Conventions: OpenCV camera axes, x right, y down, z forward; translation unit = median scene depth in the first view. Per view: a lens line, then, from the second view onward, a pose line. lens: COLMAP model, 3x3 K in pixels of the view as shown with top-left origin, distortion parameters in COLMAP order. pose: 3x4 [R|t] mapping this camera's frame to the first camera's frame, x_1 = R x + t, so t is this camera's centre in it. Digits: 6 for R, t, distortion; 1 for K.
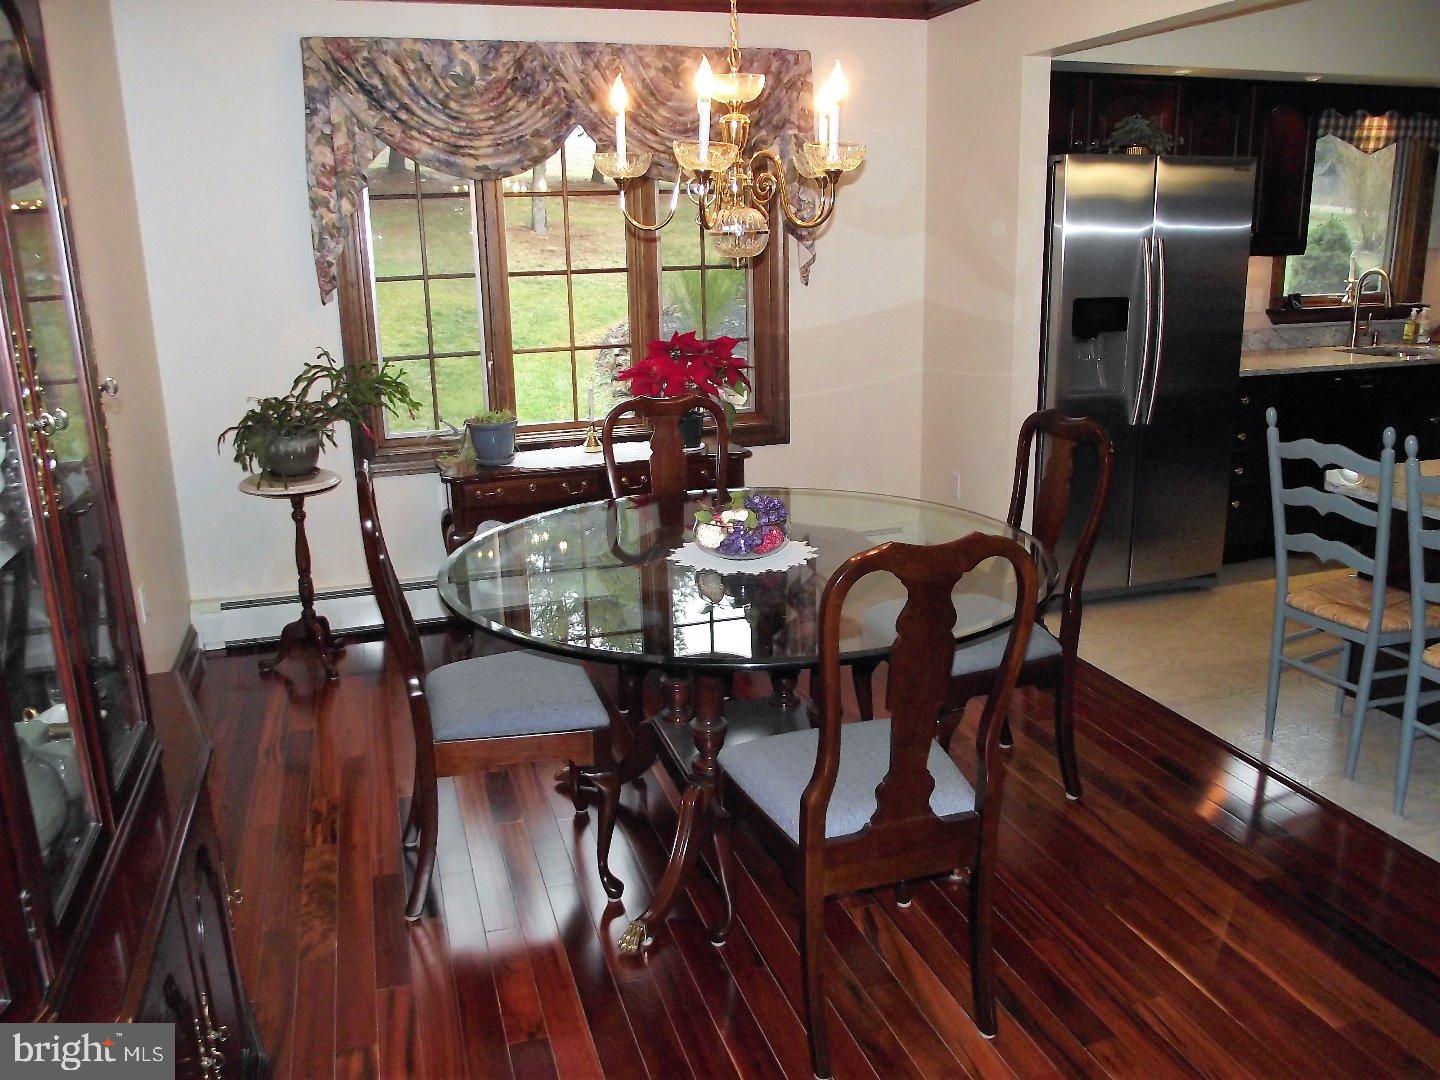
lens RADIAL K [[1128.6, 0, 761.1], [0, 1128.6, 516.3], [0, 0, 1]] dist [-0.029156, 0.009403]
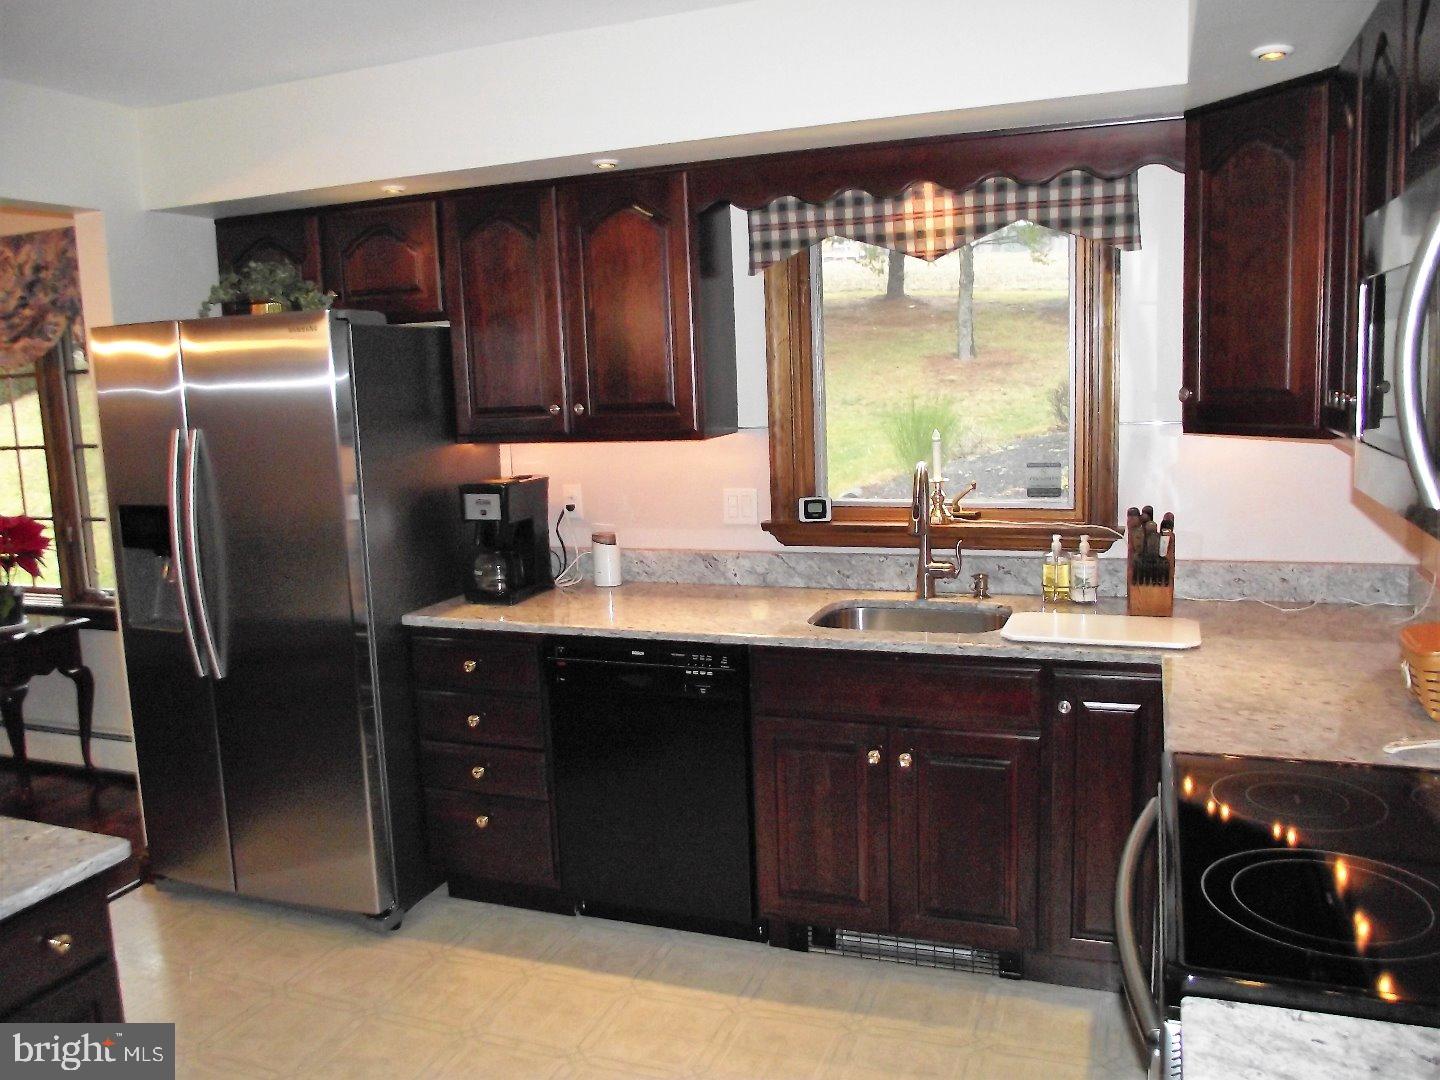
lens RADIAL K [[1124.2, 0, 720.0], [0, 1124.2, 540.0], [0, 0, 1]] dist [-0.088701, 0.060739]
pose [[0.763734, 0.081646, -0.640347, 0.840217], [-0.130779, 0.990969, -0.029628, -0.155026], [0.632145, 0.106372, 0.767514, 0.520150]]
